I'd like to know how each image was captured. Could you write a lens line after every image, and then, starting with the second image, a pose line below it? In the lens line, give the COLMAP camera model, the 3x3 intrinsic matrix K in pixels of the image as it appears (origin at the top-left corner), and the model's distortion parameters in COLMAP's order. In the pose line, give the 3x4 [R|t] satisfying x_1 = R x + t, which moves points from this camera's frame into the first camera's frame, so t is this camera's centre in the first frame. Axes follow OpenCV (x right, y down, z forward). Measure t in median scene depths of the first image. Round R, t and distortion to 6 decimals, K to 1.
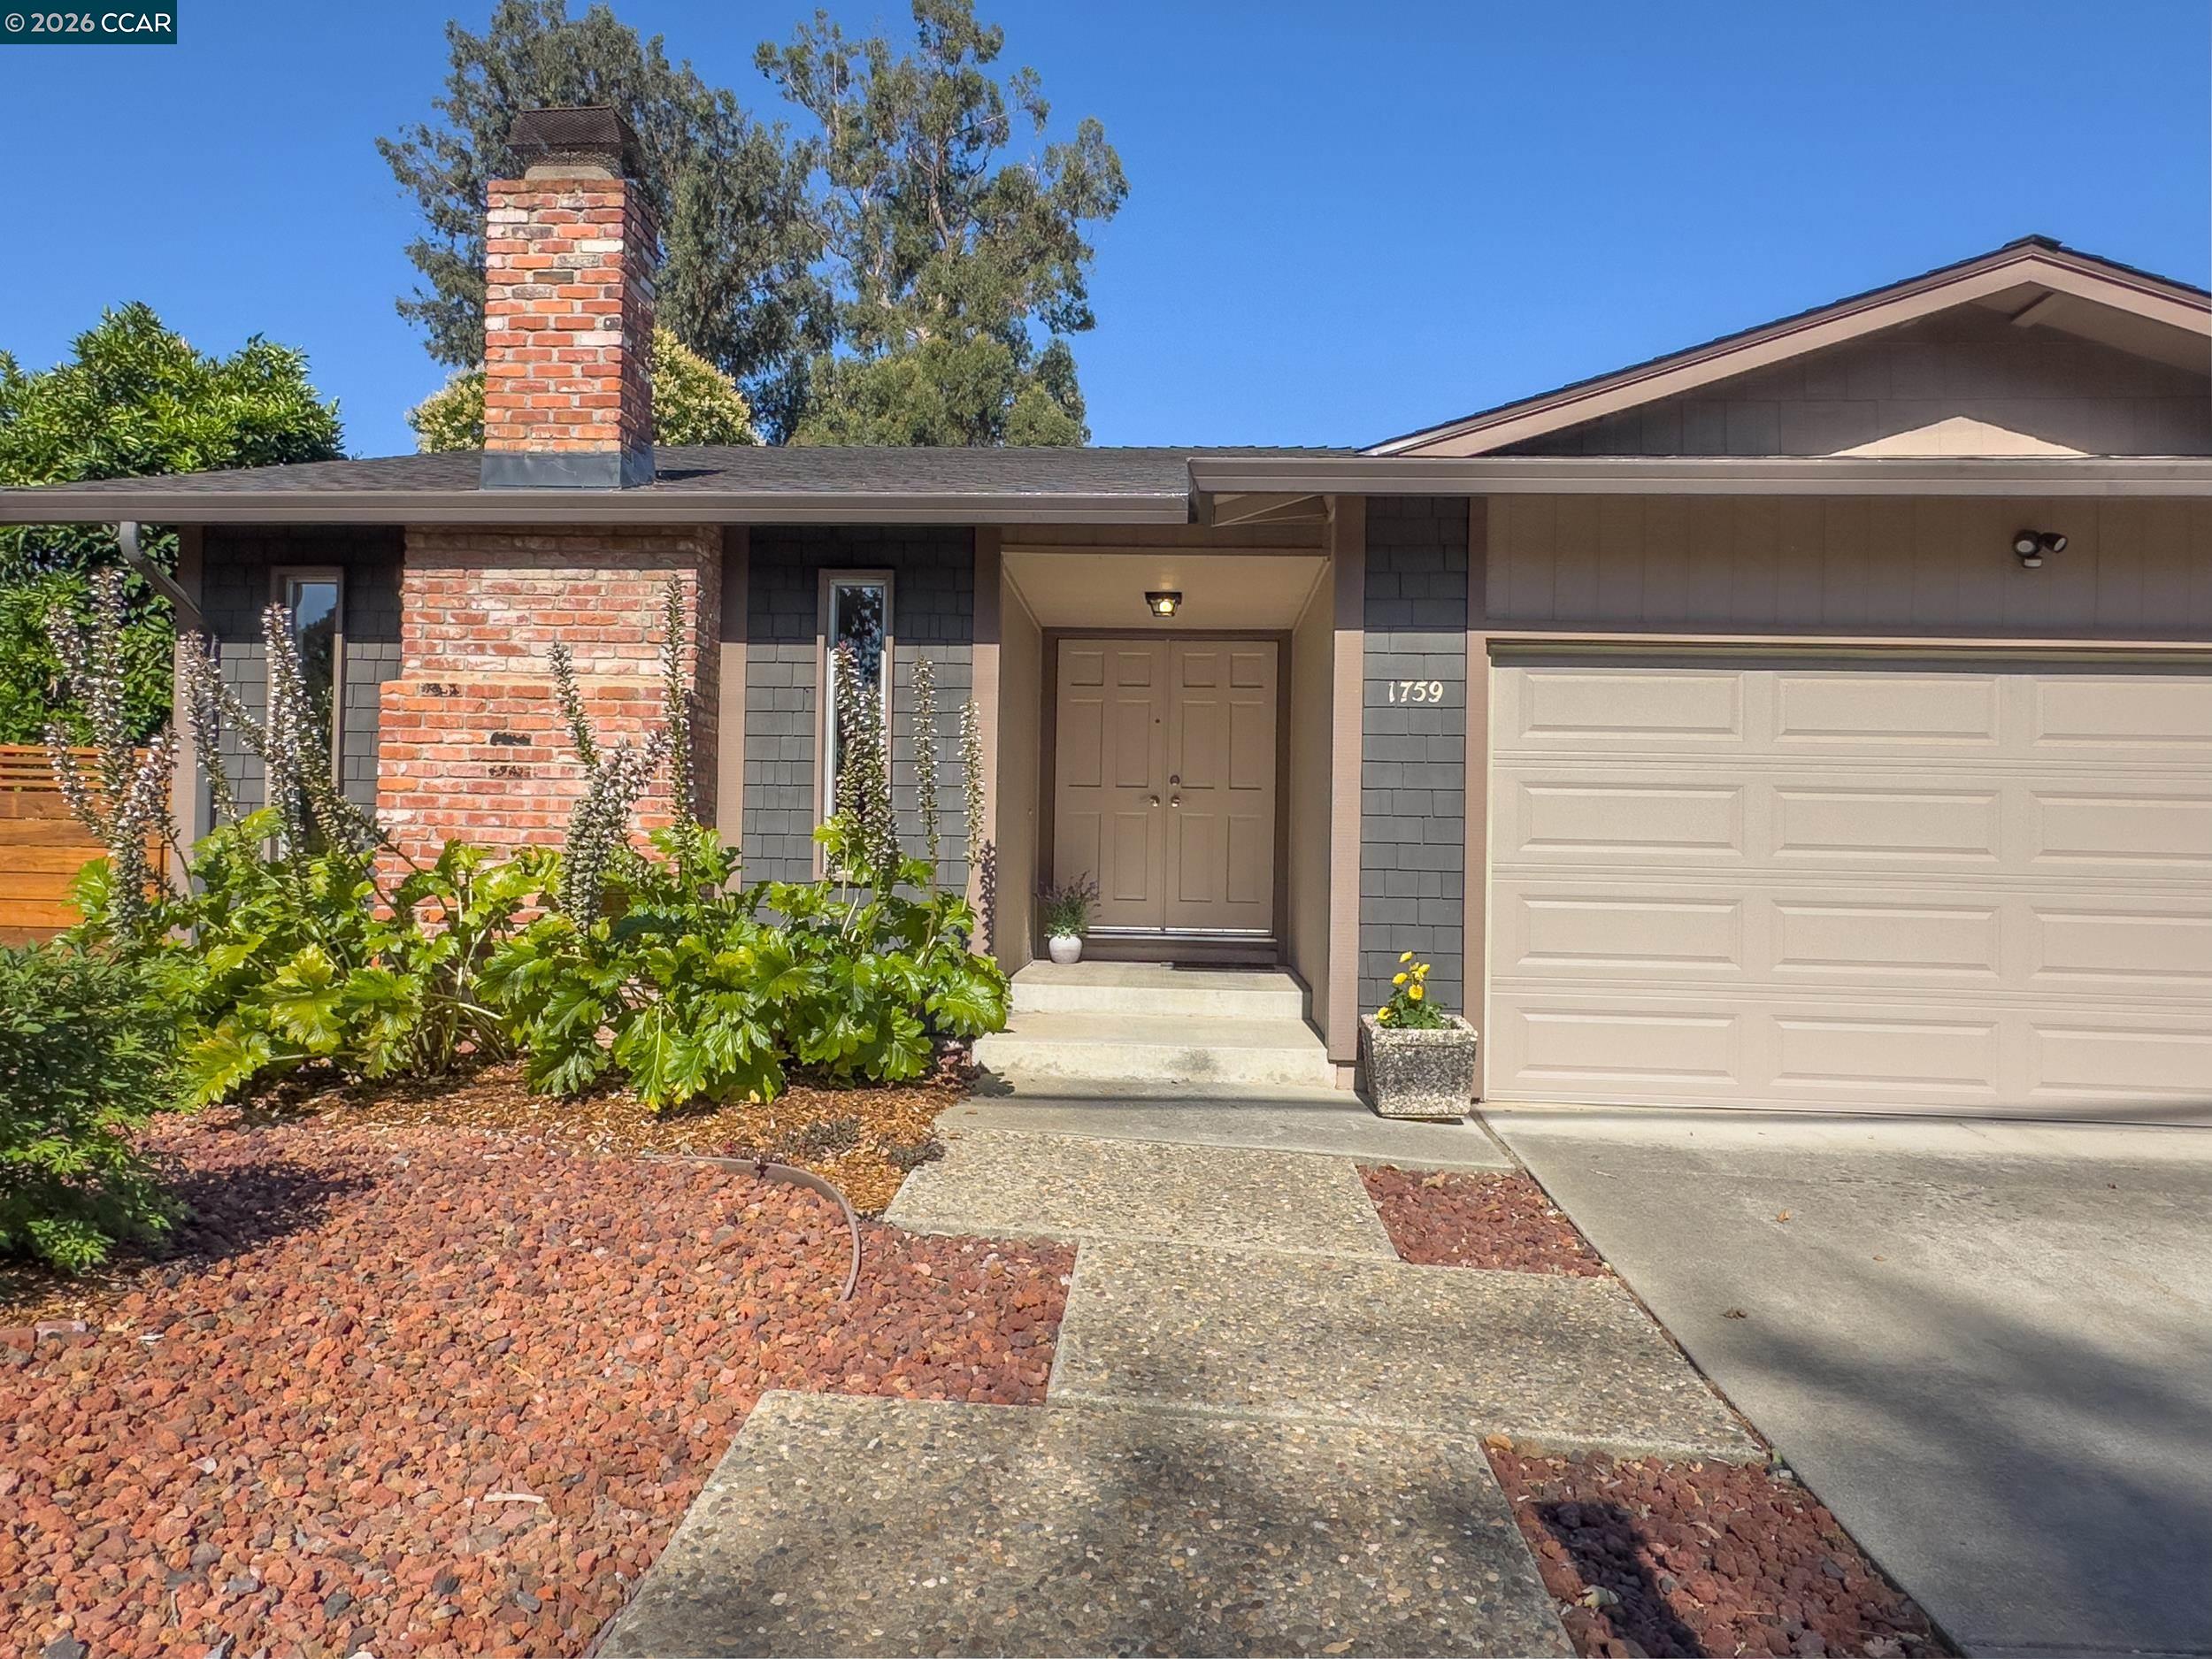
lens RADIAL K [[1475.9, 0, 1106.0], [0, 1475.9, 829.5], [0, 0, 1]] dist [0.001874, -0.002885]
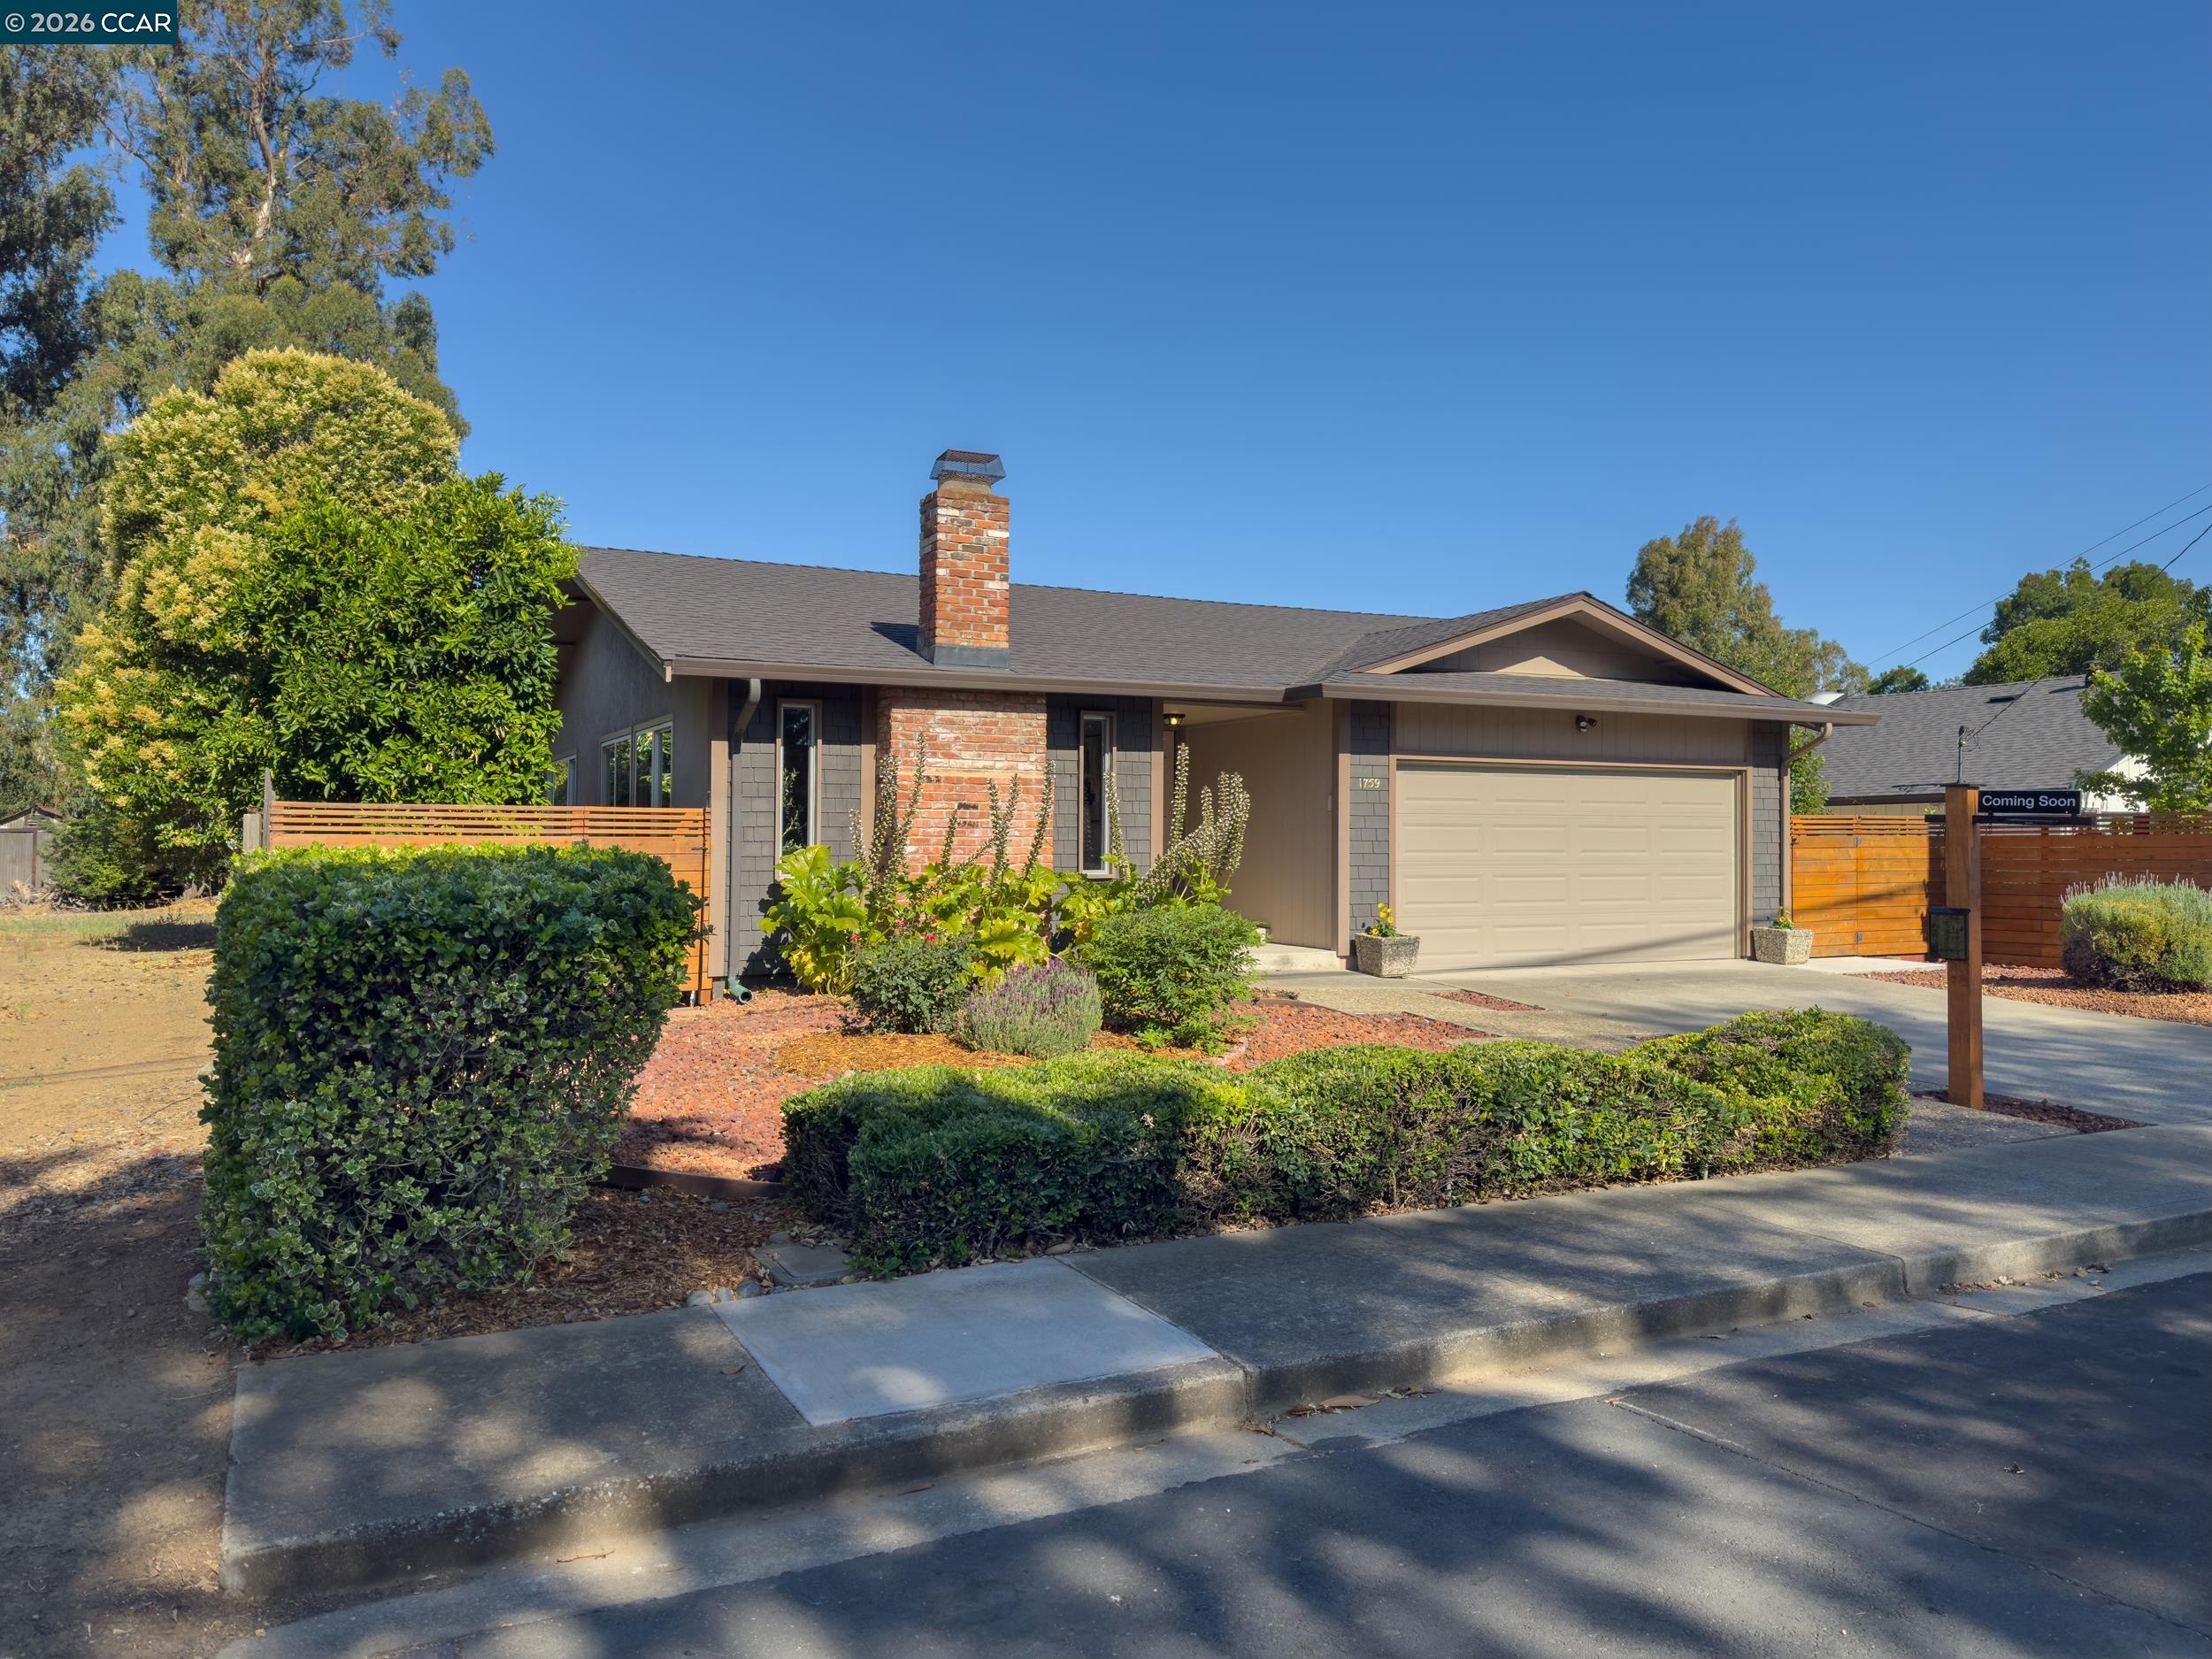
lens RADIAL K [[1601.9, 0, 1106.0], [0, 1601.9, 829.5], [0, 0, 1]] dist [0.106397, -0.100641]
pose [[0.862296, -0.013602, 0.506222, -1.227941], [0.005839, 0.999840, 0.016920, -0.063404], [-0.506371, -0.011634, 0.862237, -0.775678]]
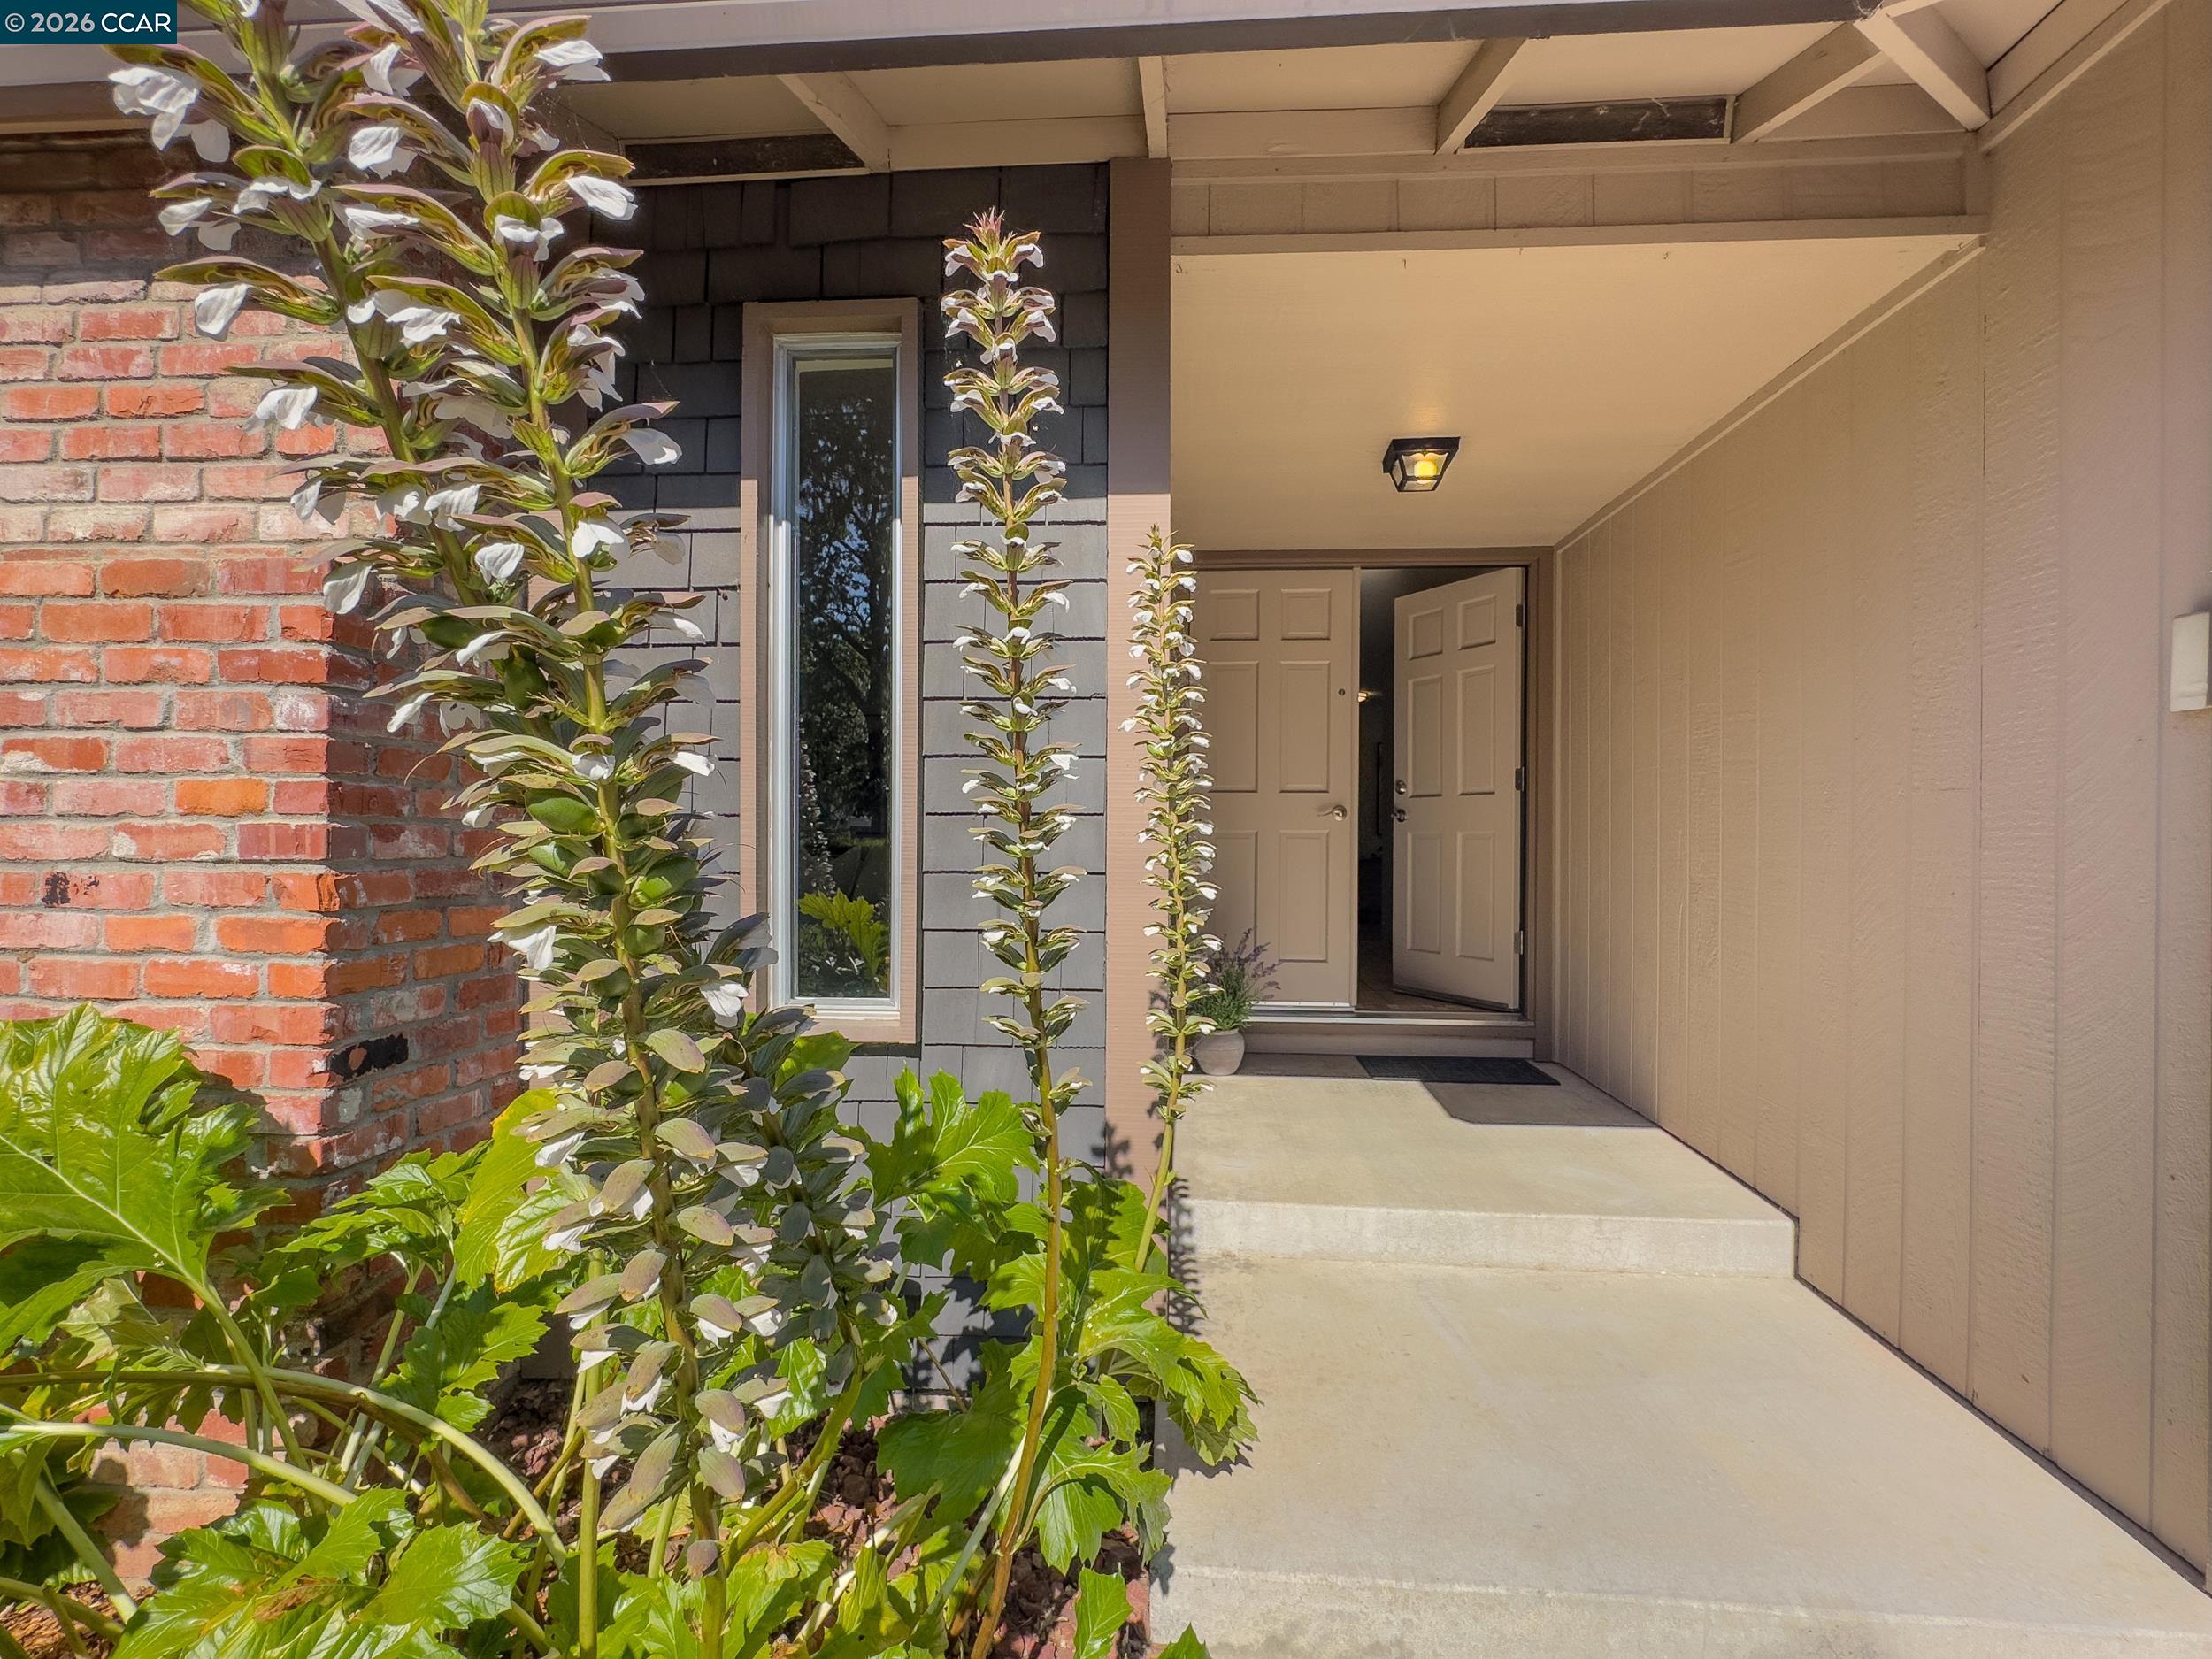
lens RADIAL K [[1069.8, 0, 1106.0], [0, 1069.8, 829.5], [0, 0, 1]] dist [-0.004821, -0.000156]
pose [[0.999951, -0.009638, 0.002385, -0.094600], [0.009573, 0.999613, 0.026116, -0.034230], [-0.002636, -0.026092, 0.999656, 0.712712]]
